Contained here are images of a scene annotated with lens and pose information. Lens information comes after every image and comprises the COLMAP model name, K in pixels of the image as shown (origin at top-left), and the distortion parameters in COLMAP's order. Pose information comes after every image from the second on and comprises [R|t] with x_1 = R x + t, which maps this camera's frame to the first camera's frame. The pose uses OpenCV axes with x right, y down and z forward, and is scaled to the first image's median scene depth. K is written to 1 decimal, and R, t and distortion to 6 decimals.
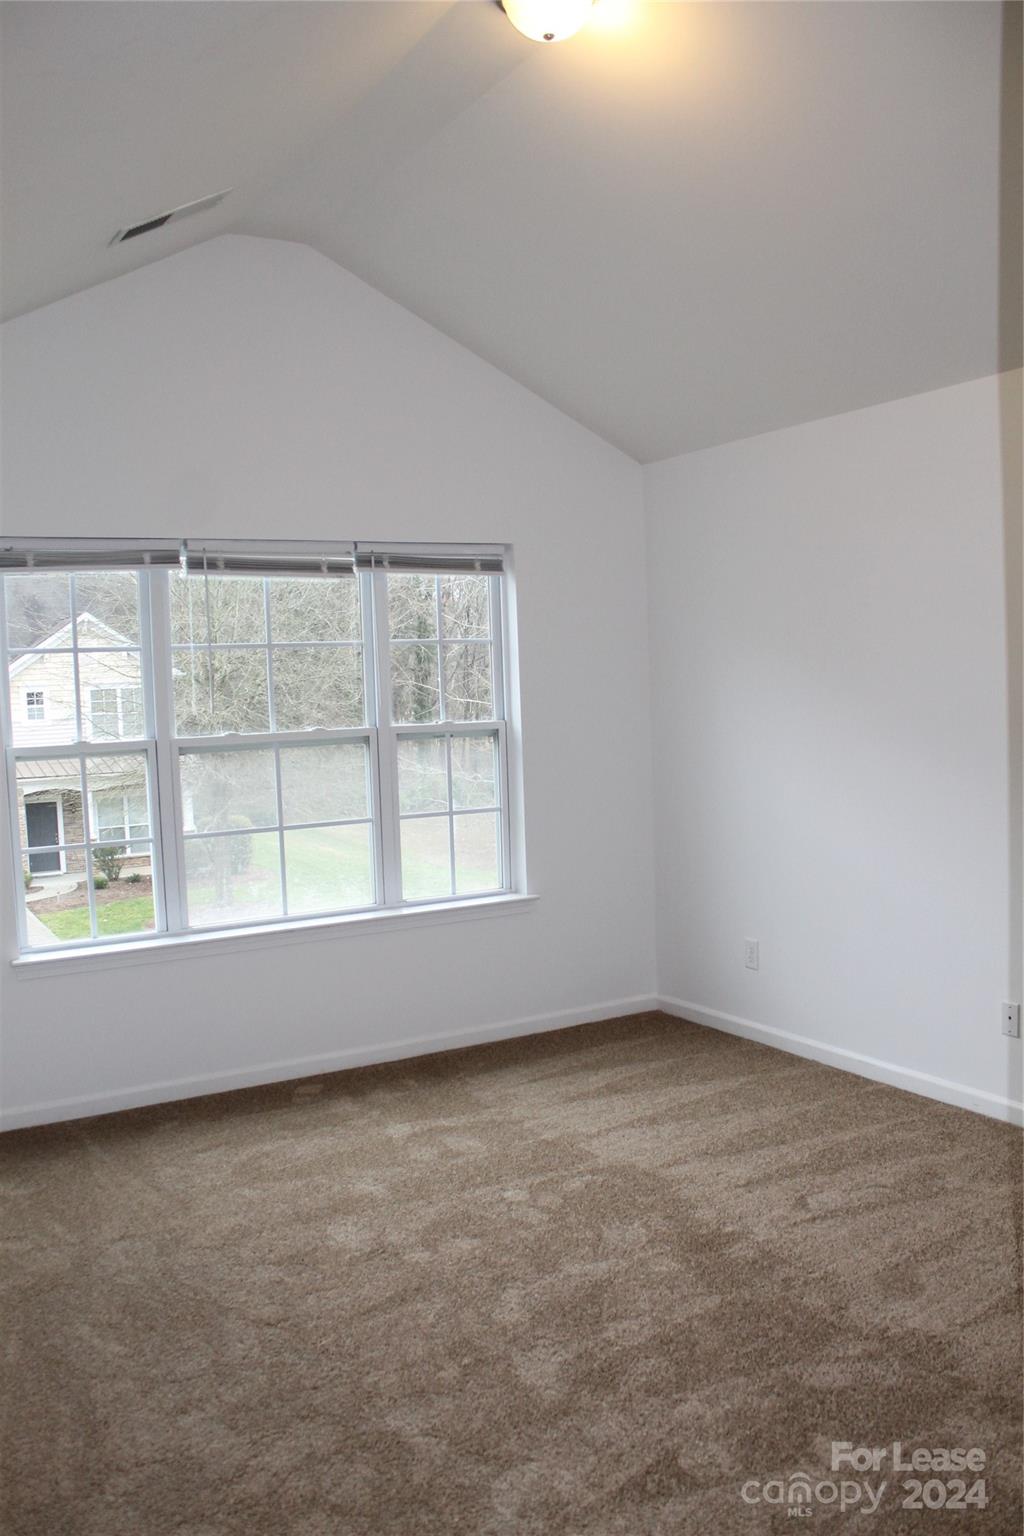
lens RADIAL K [[1302.2, 0, 512.0], [0, 1302.2, 768.0], [0, 0, 1]] dist [-0.166846, 0.128616]
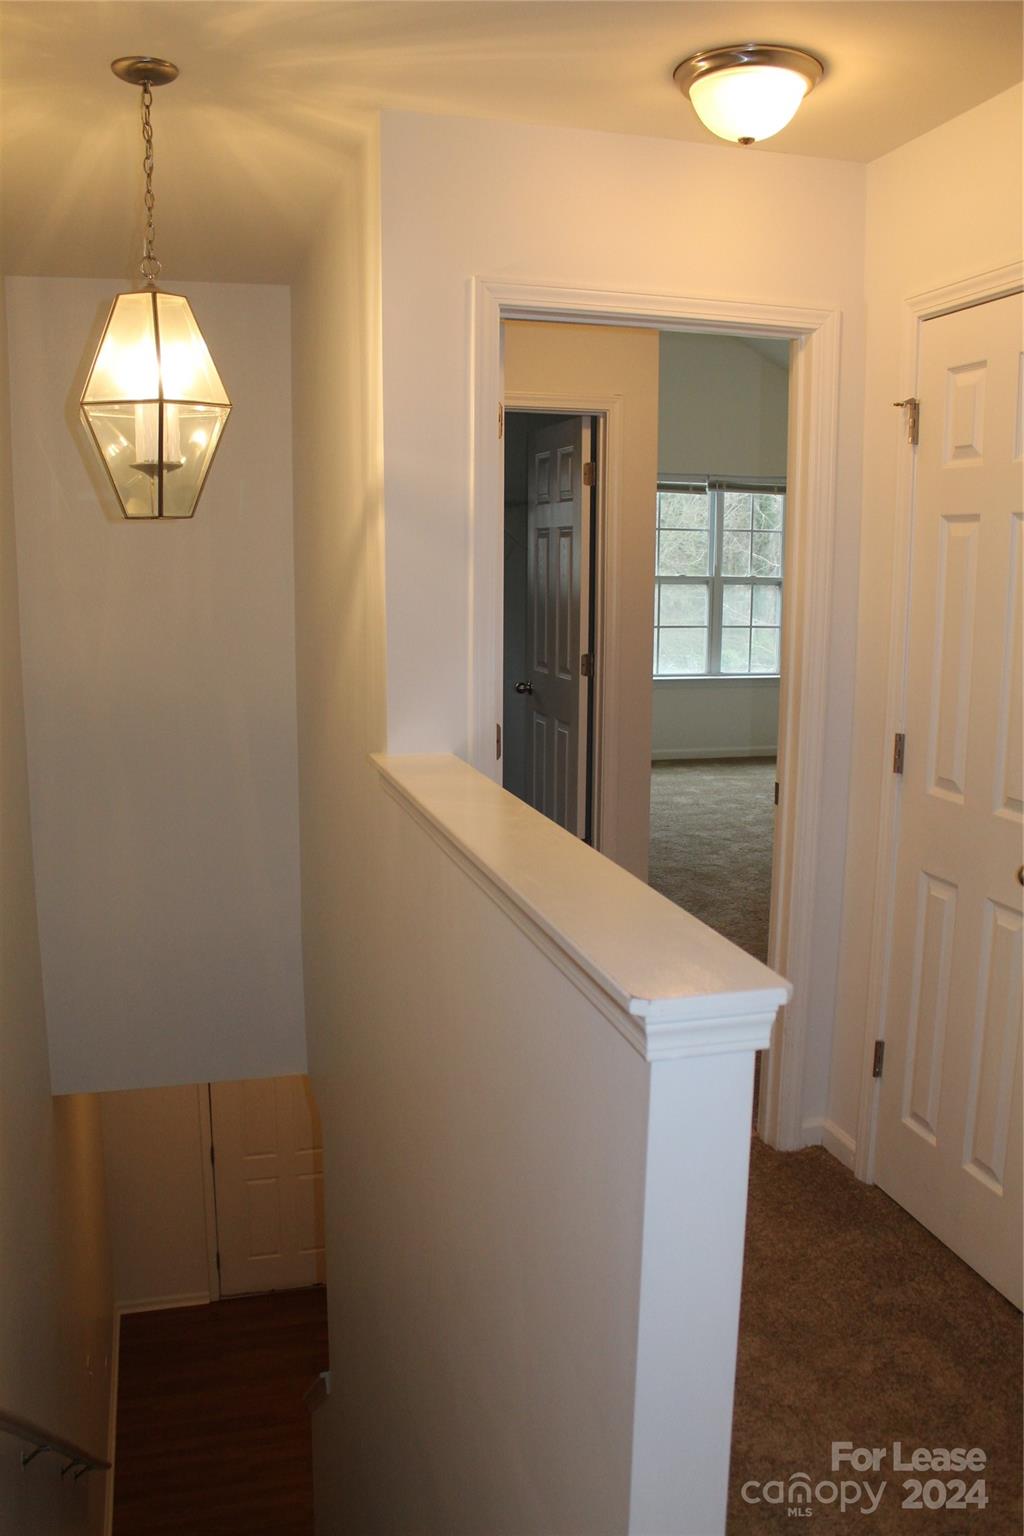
lens RADIAL K [[1302.2, 0, 512.0], [0, 1302.2, 768.0], [0, 0, 1]] dist [-0.166846, 0.128616]
pose [[0.965669, 0.087970, -0.244427, 0.121975], [-0.061460, 0.991571, 0.114057, 0.062665], [0.252400, -0.095119, 0.962936, -1.141453]]
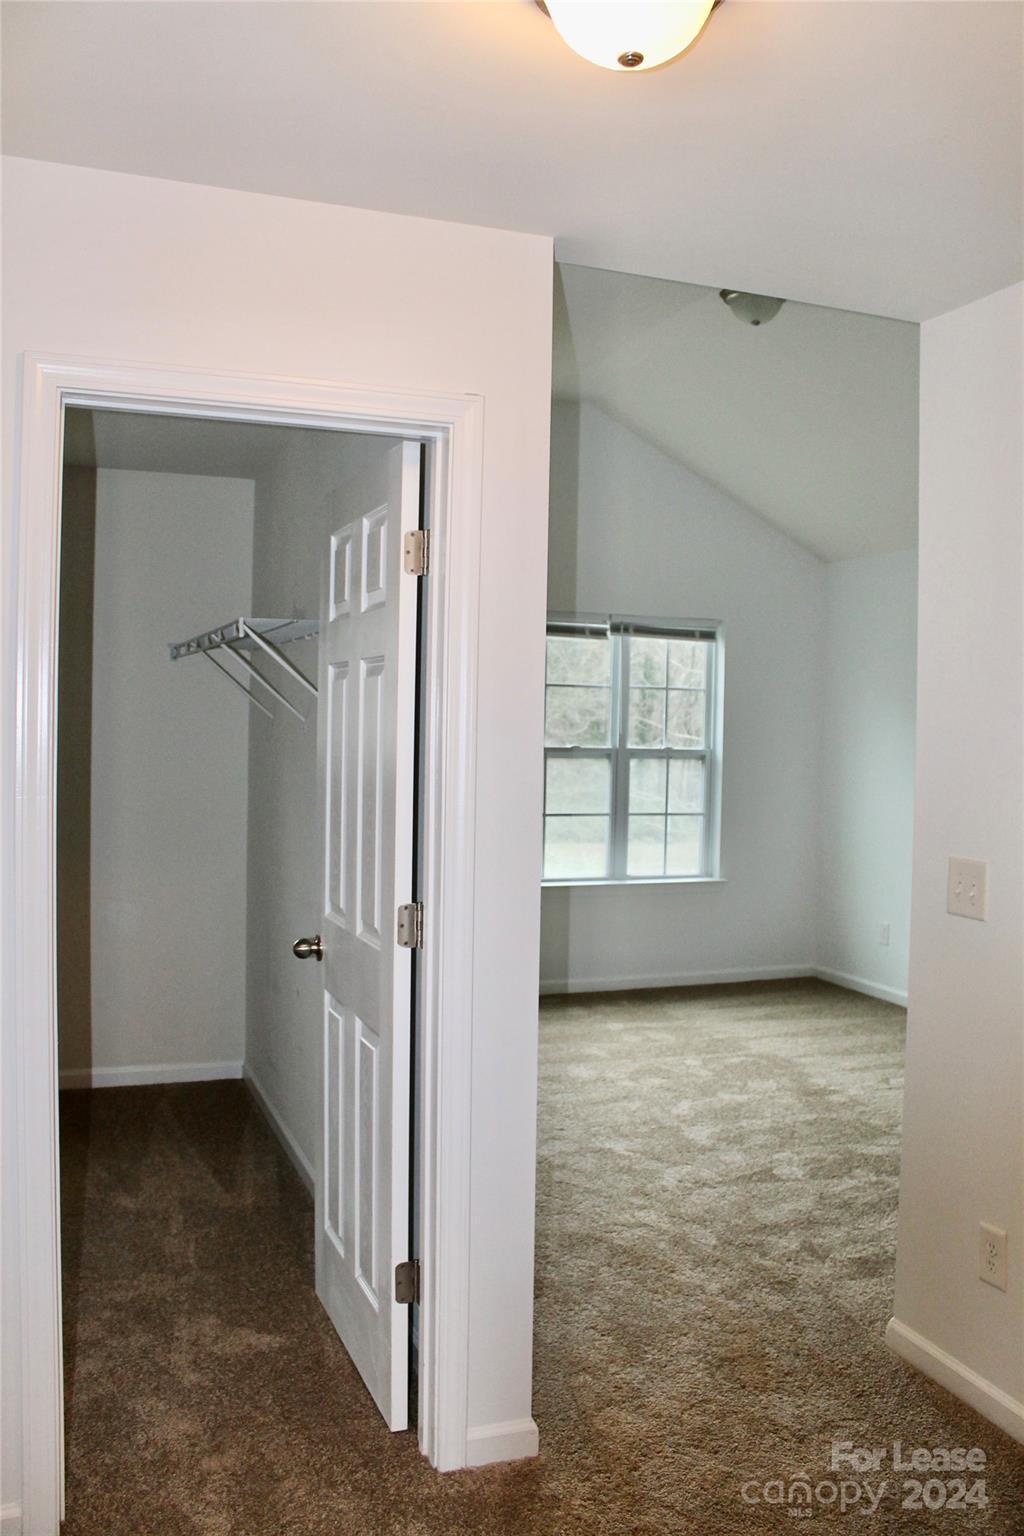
lens RADIAL K [[1306.3, 0, 545.0], [0, 1306.3, 767.6], [0, 0, 1]] dist [-0.008570, 0.114946]
pose [[0.987870, 0.062925, -0.141965, 0.026402], [-0.066783, 0.997512, -0.022572, 0.035658], [0.140191, 0.031779, 0.989614, -0.521502]]
